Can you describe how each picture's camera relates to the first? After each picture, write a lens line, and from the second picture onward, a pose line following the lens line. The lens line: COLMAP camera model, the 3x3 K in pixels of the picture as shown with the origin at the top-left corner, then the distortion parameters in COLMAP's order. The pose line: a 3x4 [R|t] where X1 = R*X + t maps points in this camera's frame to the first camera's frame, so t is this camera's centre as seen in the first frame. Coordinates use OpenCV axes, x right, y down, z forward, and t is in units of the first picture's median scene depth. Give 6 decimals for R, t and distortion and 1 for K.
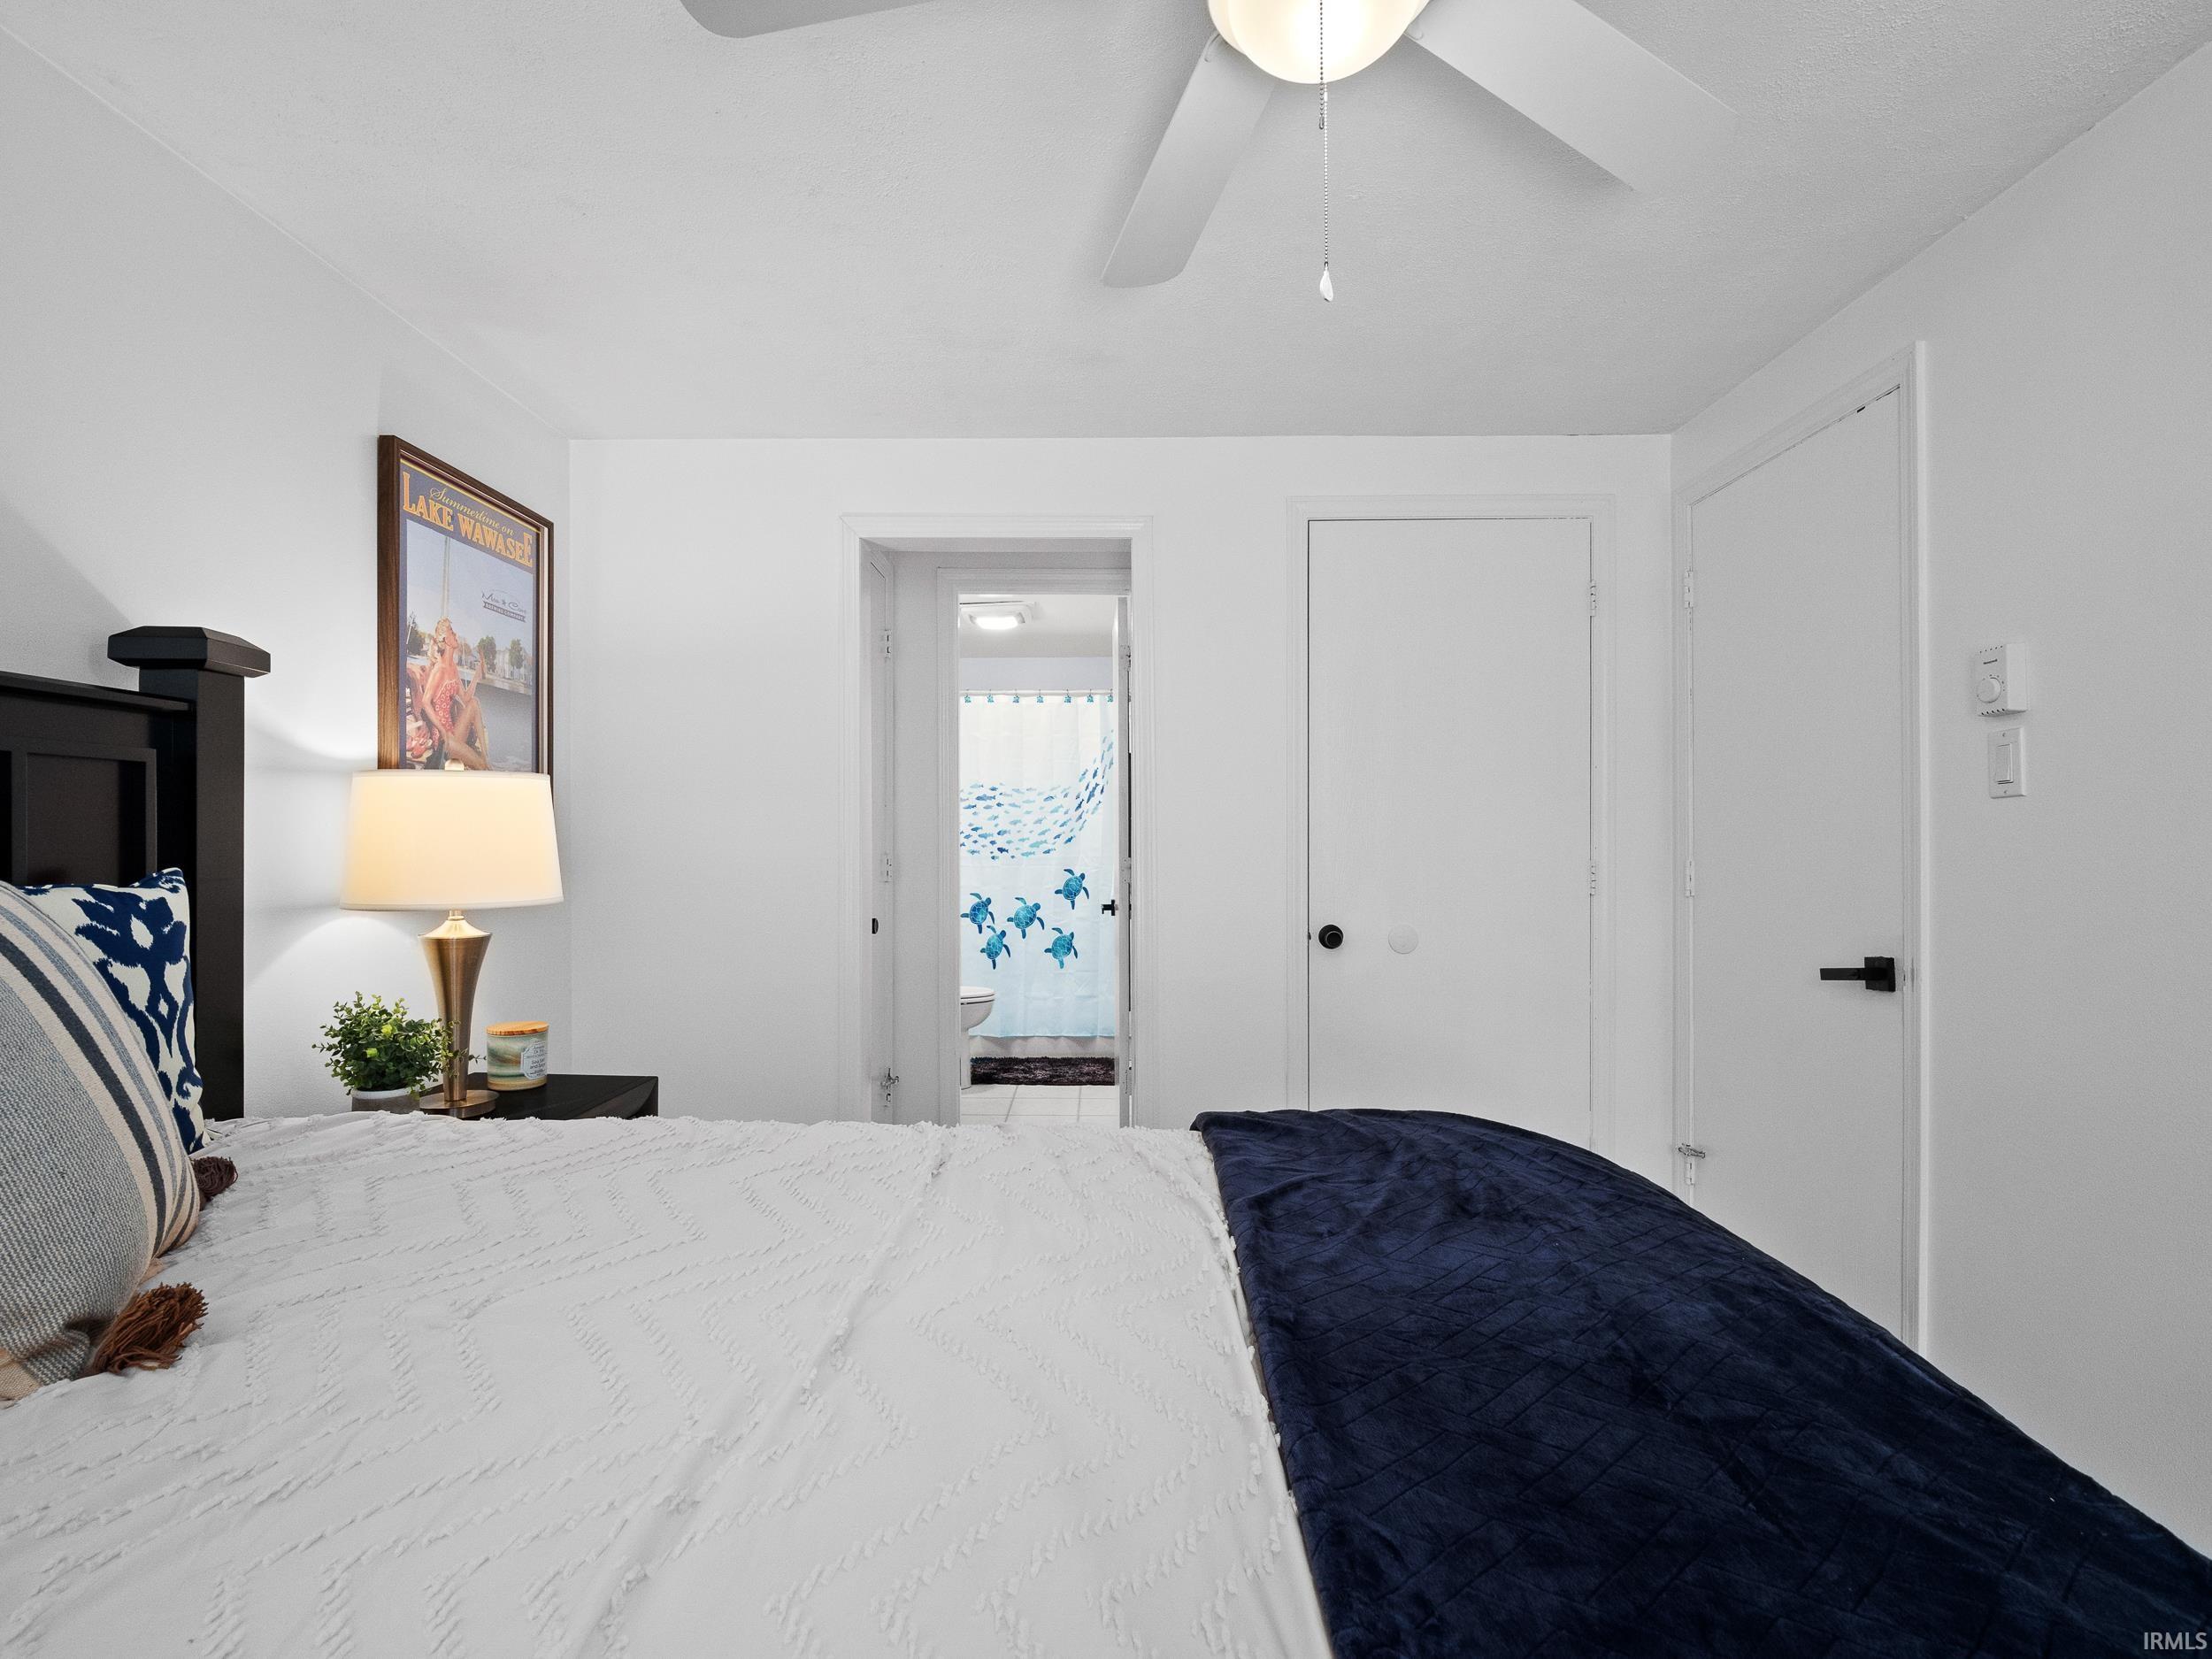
lens RADIAL K [[1079.4, 0, 1104.5], [0, 1079.4, 831.1], [0, 0, 1]] dist [-0.003176, -0.002897]
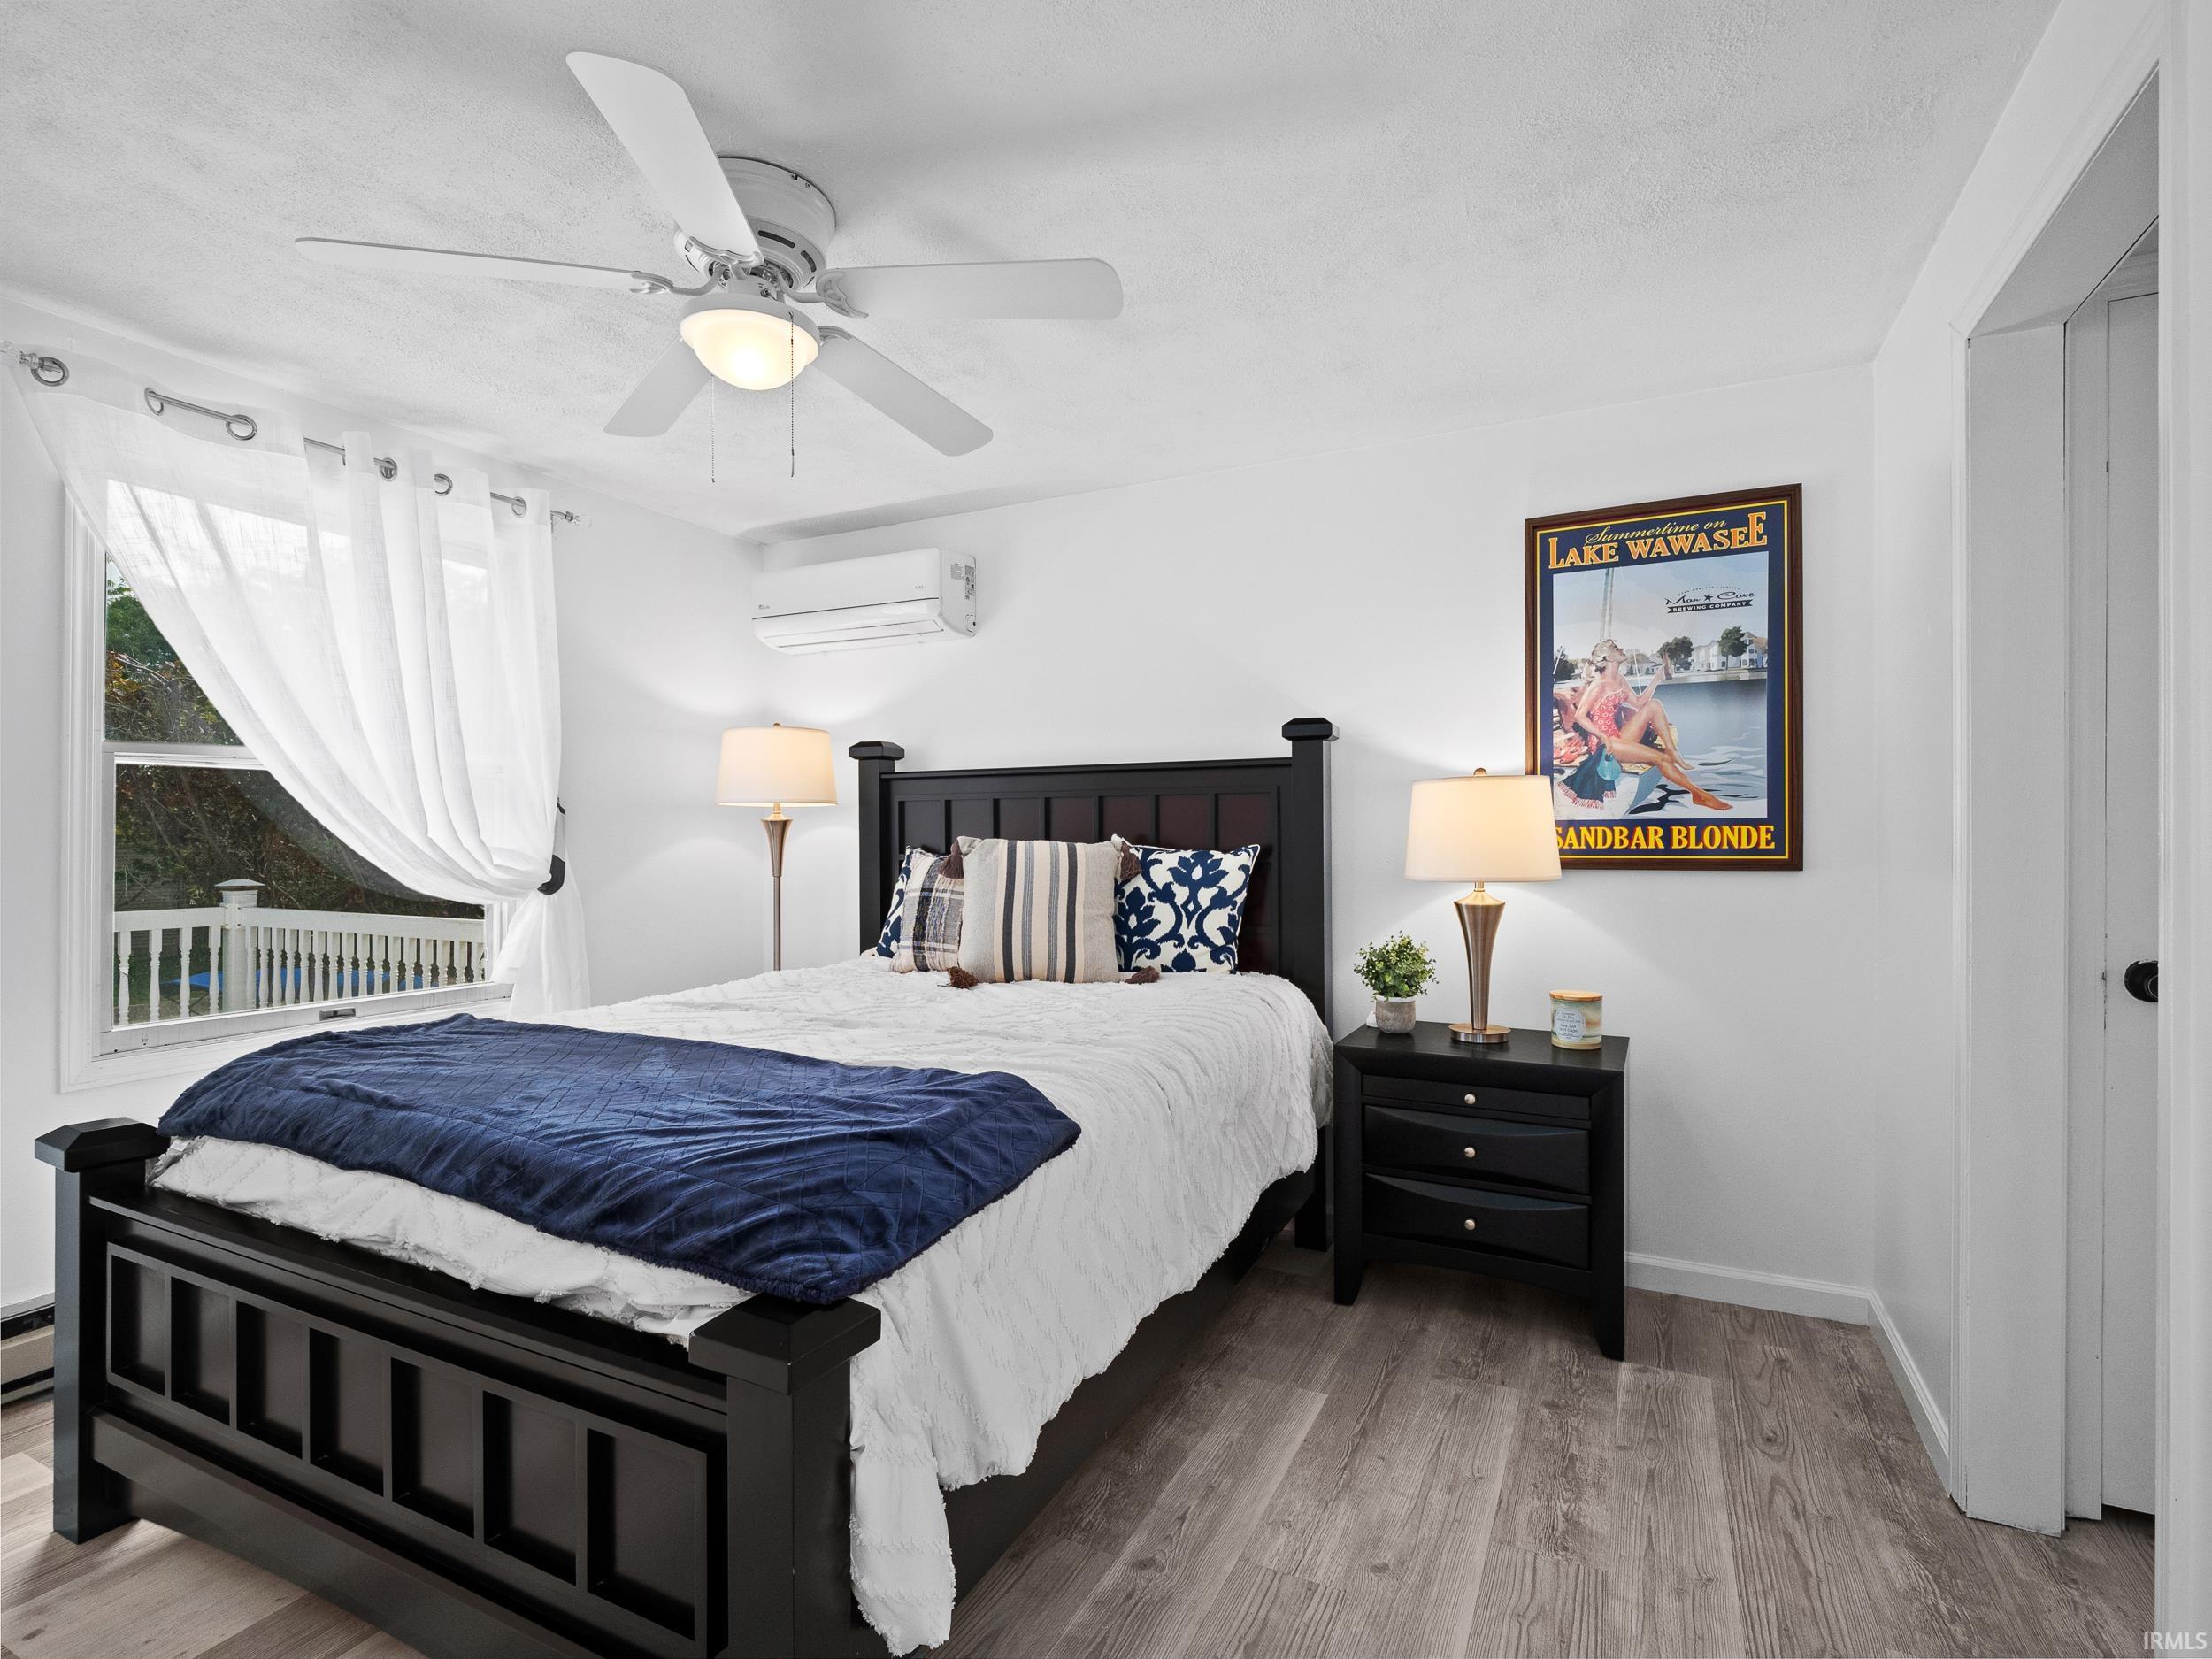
lens RADIAL K [[1079.4, 0, 1102.5], [0, 1079.4, 827.4], [0, 0, 1]] dist [-0.003176, -0.002897]
pose [[-0.448214, -0.003151, -0.893921, 0.664043], [0.010210, 0.999911, -0.008644, 0.010153], [0.893868, -0.013002, -0.448142, 1.015418]]
